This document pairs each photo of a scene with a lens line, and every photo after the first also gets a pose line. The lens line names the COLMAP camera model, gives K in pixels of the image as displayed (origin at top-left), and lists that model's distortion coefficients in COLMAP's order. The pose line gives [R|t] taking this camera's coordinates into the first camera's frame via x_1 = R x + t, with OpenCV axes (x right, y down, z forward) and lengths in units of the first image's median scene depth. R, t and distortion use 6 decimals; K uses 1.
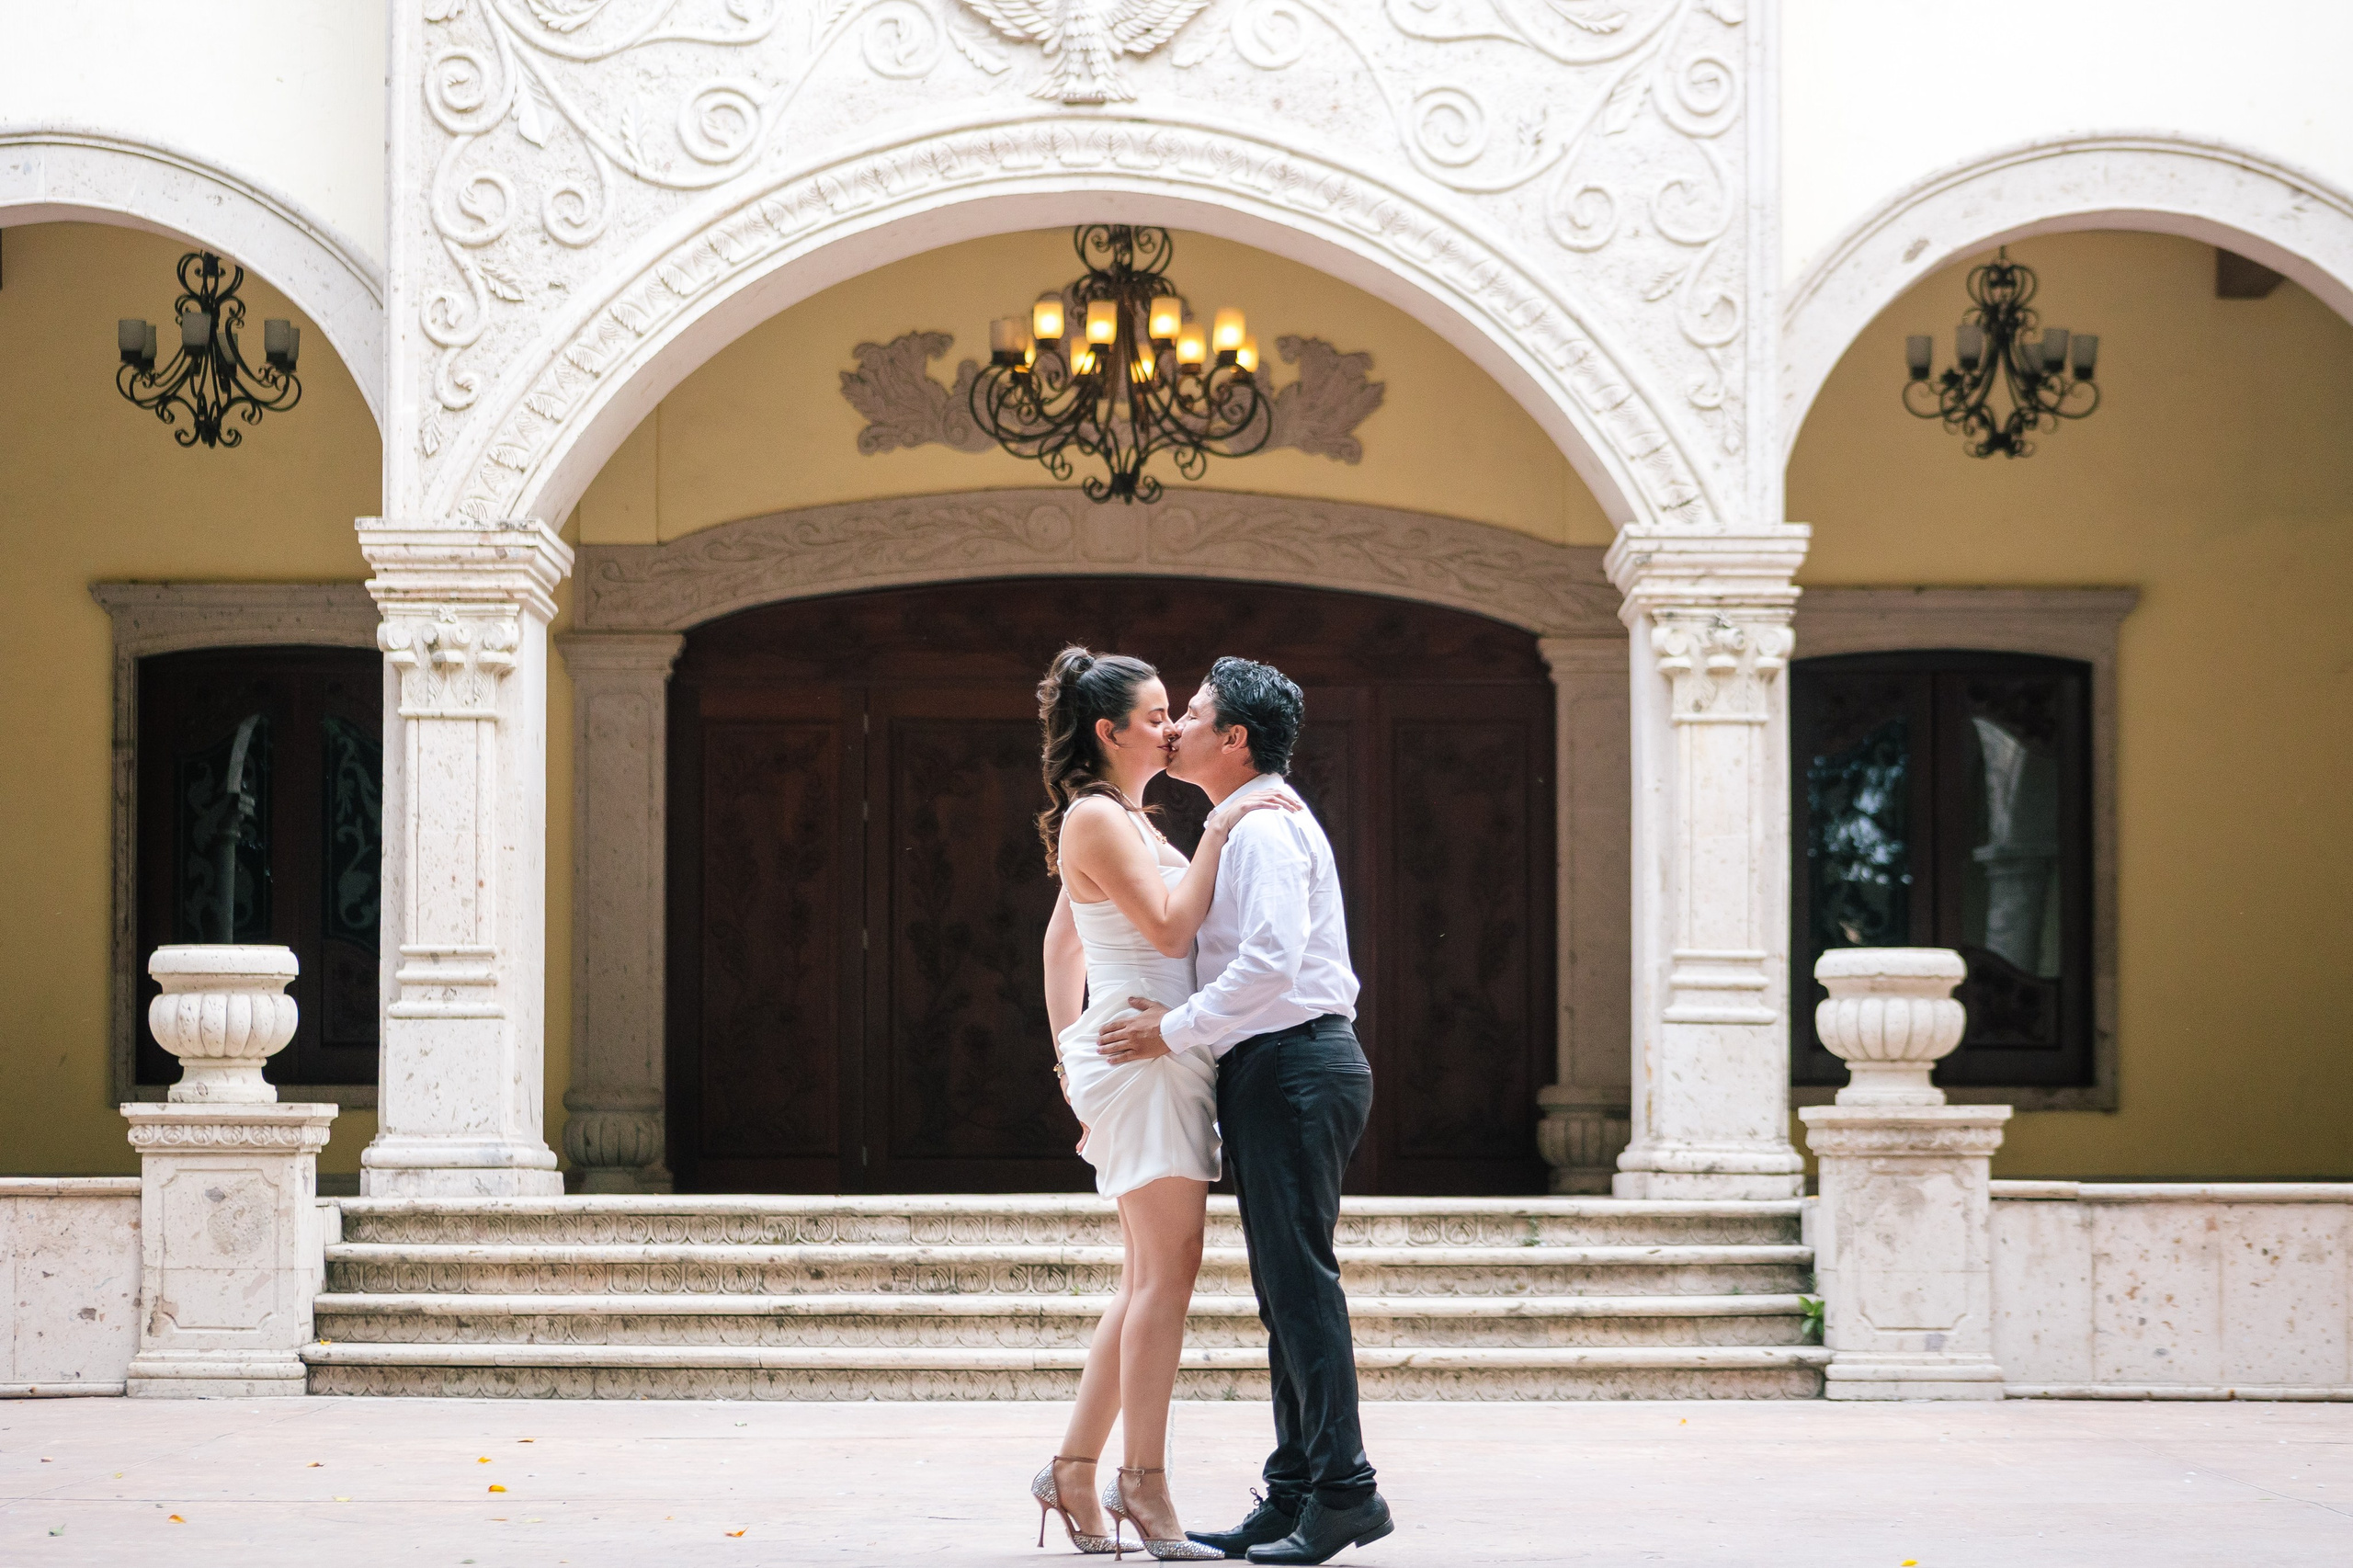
lens RADIAL K [[6267.6, 0, 1167.6], [0, 6267.6, 909.5], [0, 0, 1]] dist [0.154467, 0.458459]
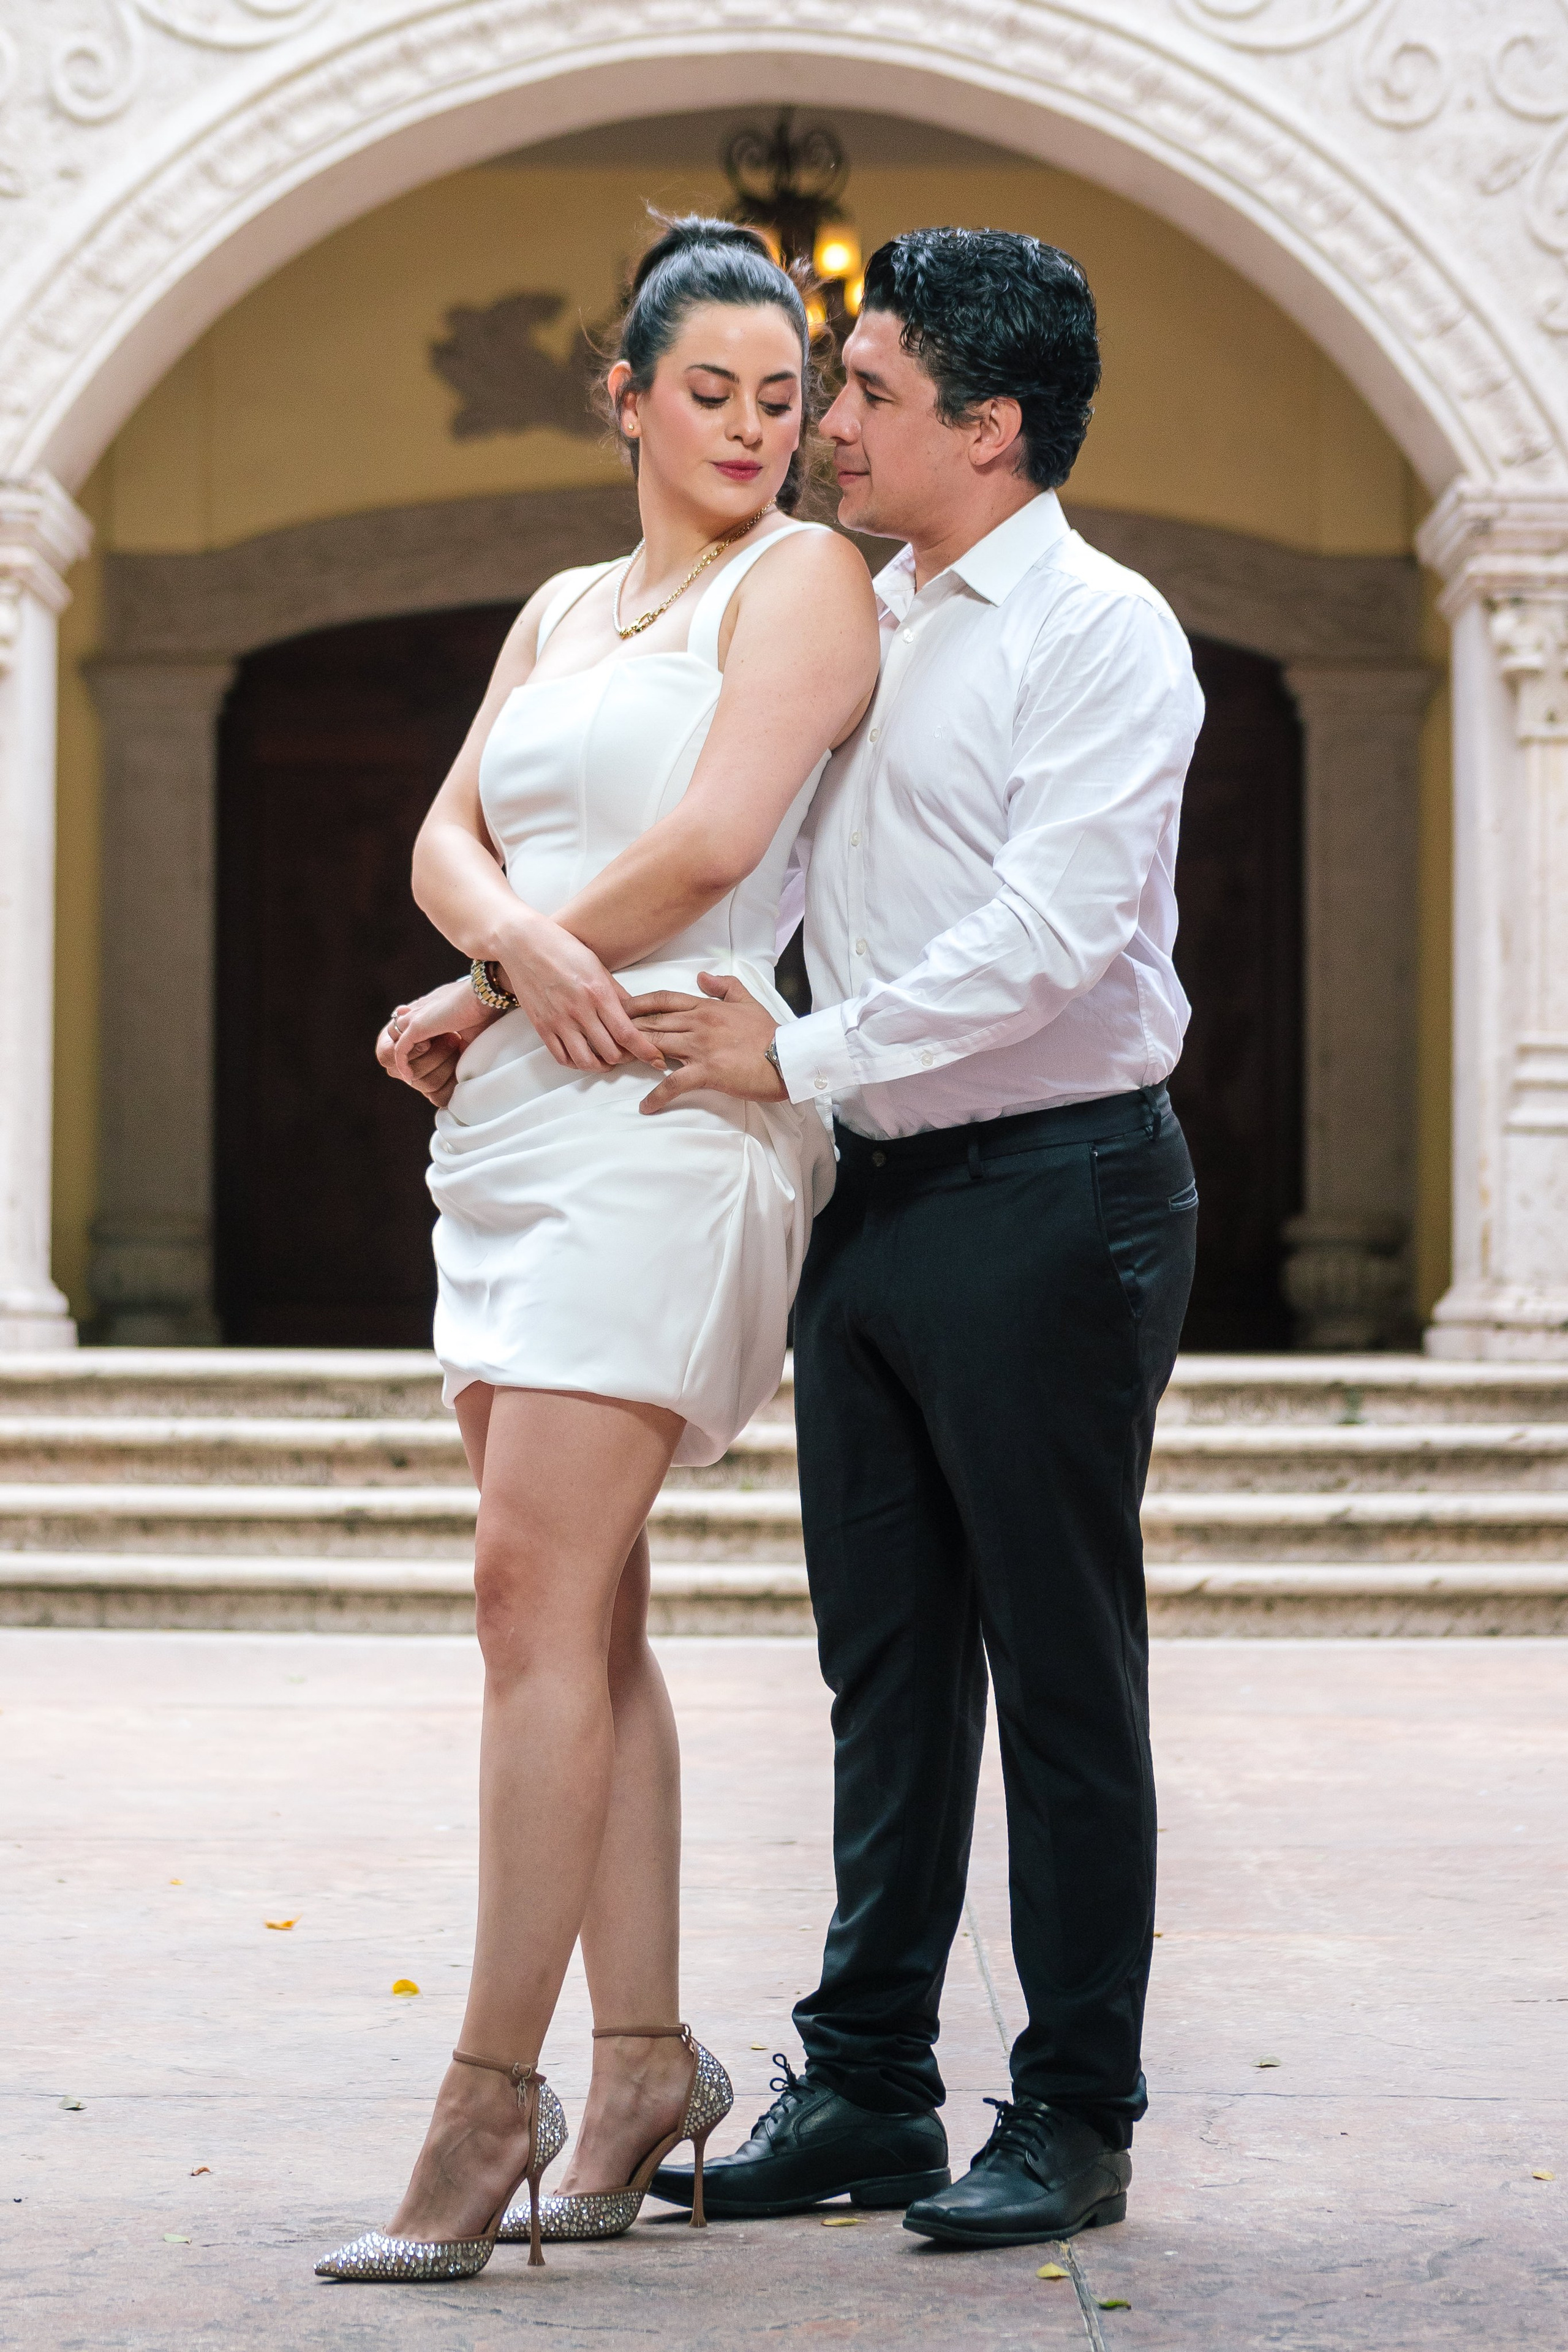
lens RADIAL K [[6507.1, 0, 609.0], [0, 6507.1, 1070.6], [0, 0, 1]] dist [-0.093576, 1.136857]
pose [[0.999738, 0.002938, -0.022706, -0.012232], [-0.002829, 0.999984, 0.004853, 0.006940], [0.022720, -0.004788, 0.999730, 0.203834]]
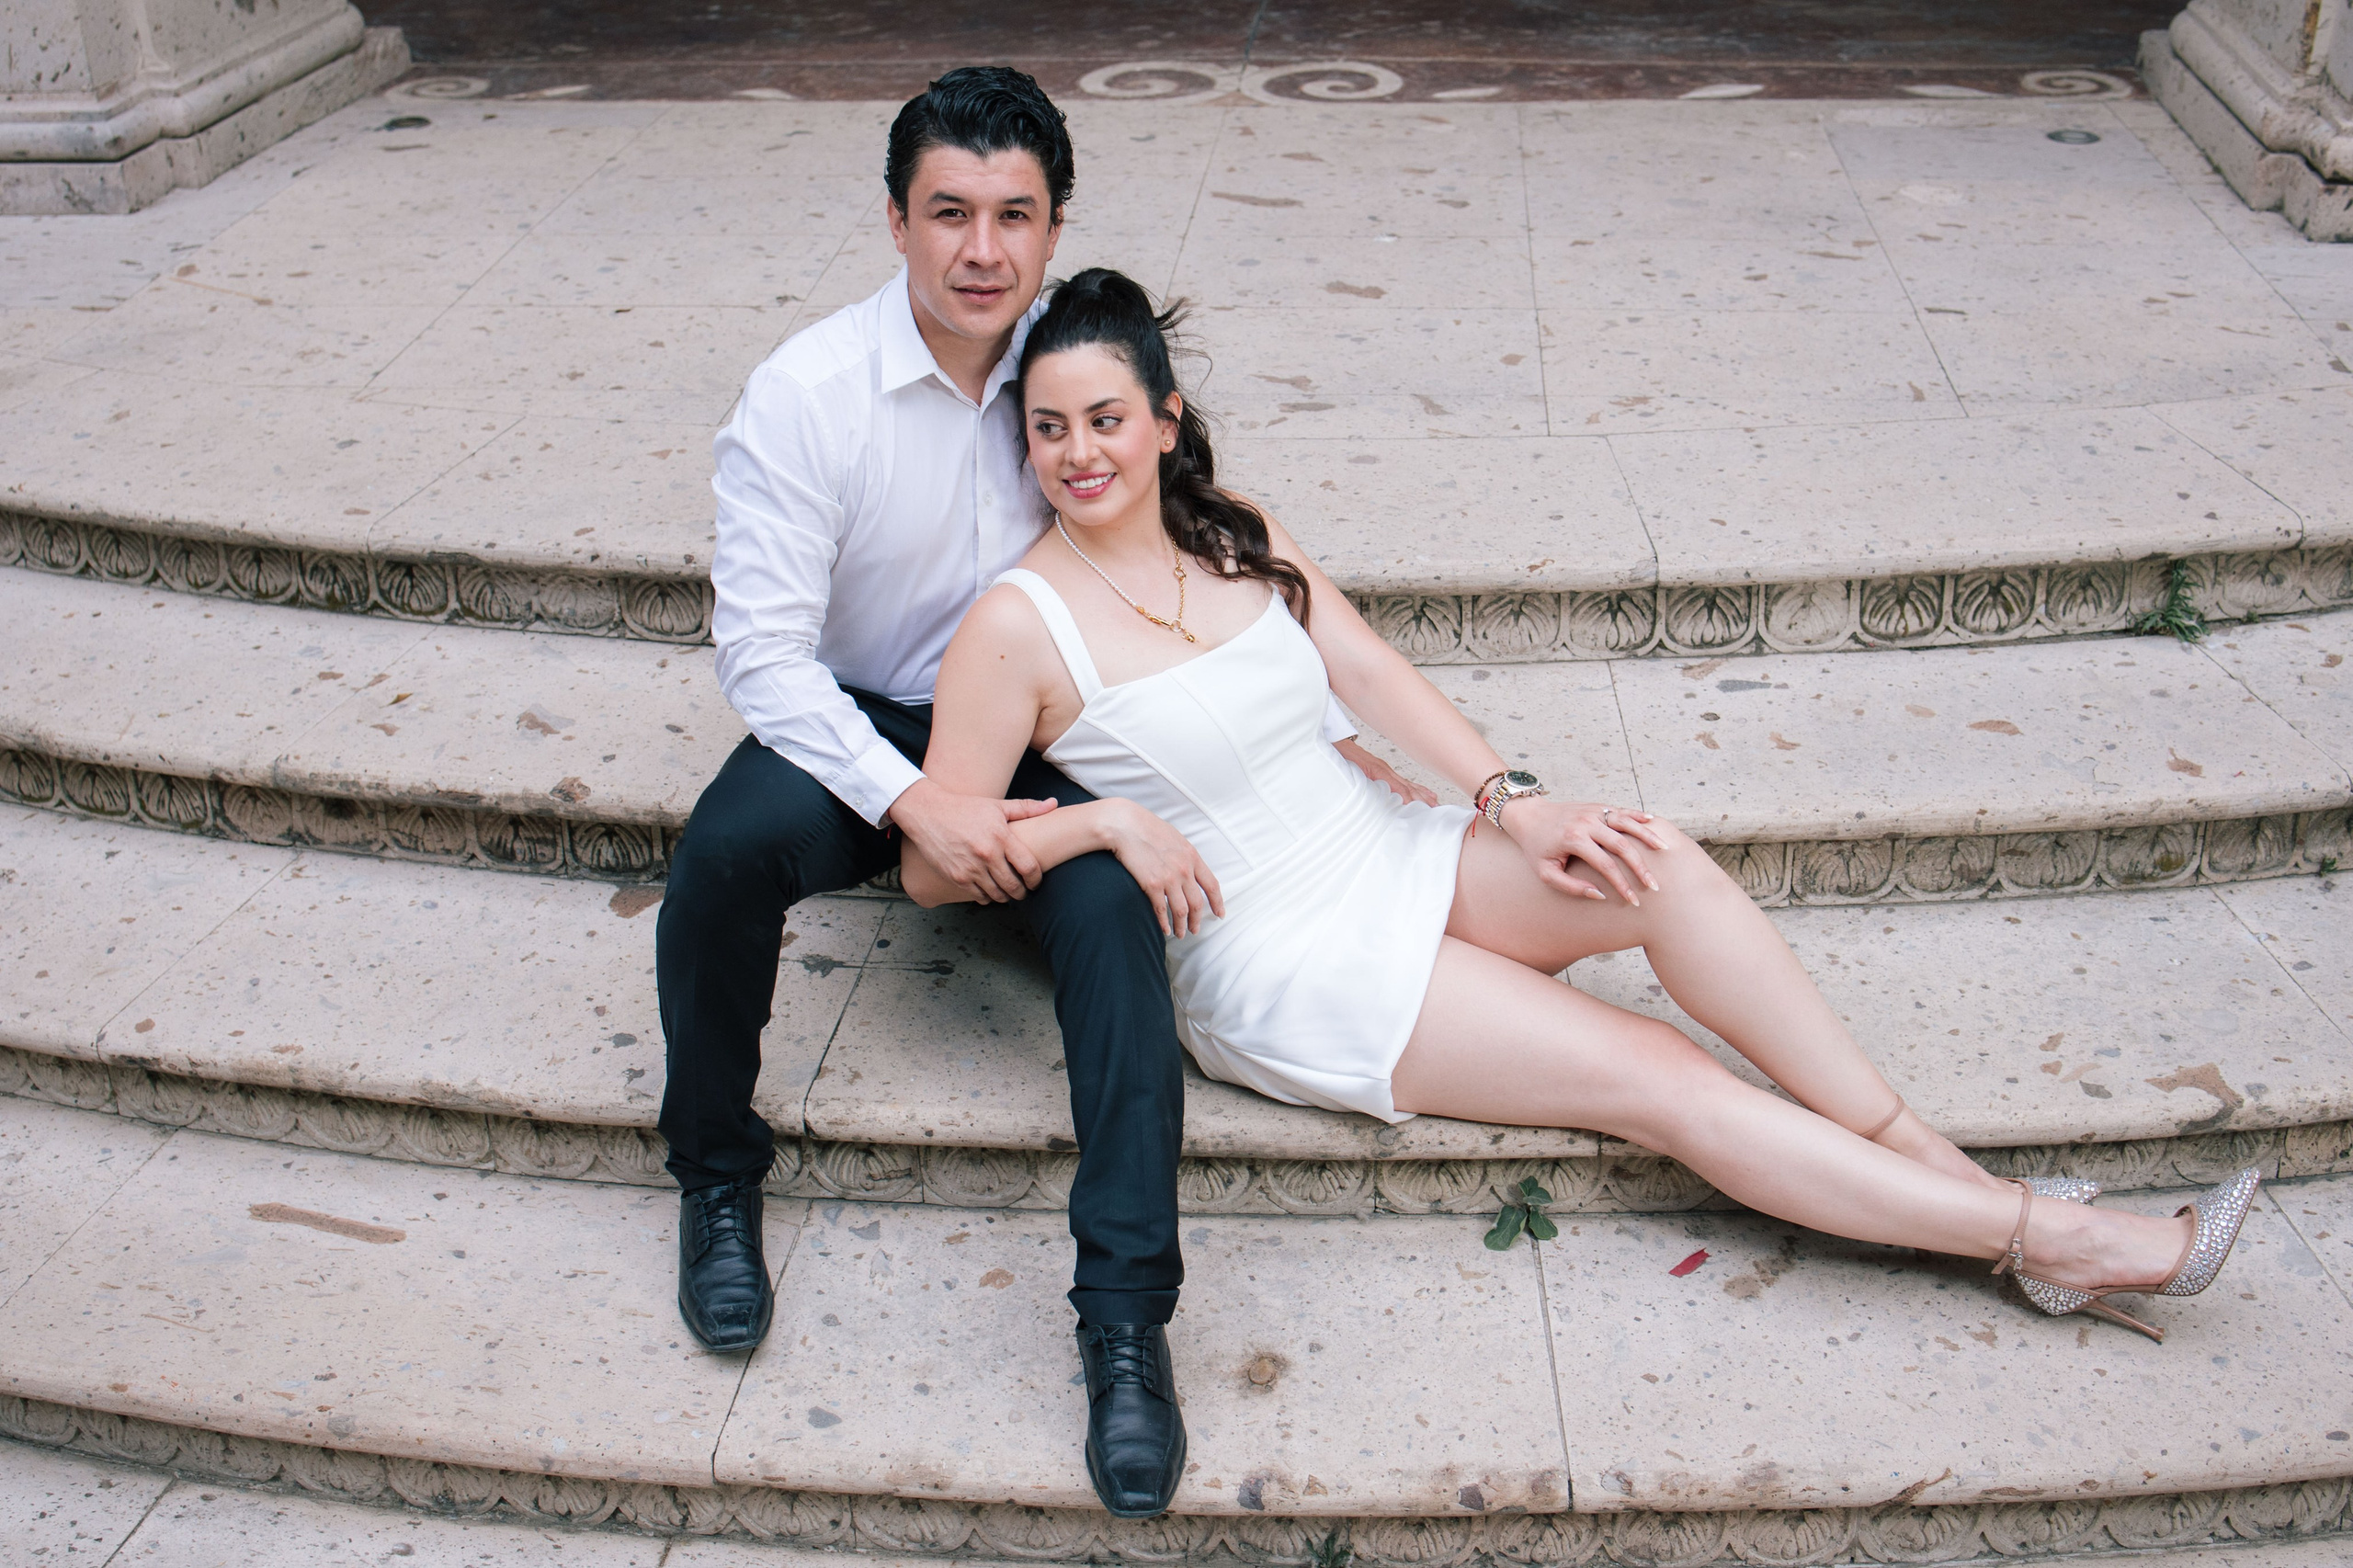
lens RADIAL K [[2597.6, 0, 1176.5], [0, 2597.6, 784.0], [0, 0, 1]] dist [-0.080319, 0.081862]
pose [[0.991986, 0.033849, -0.121733, 0.014724], [0.032952, 0.860800, 0.507876, -0.021378], [0.121979, -0.507817, 0.852786, 0.783647]]
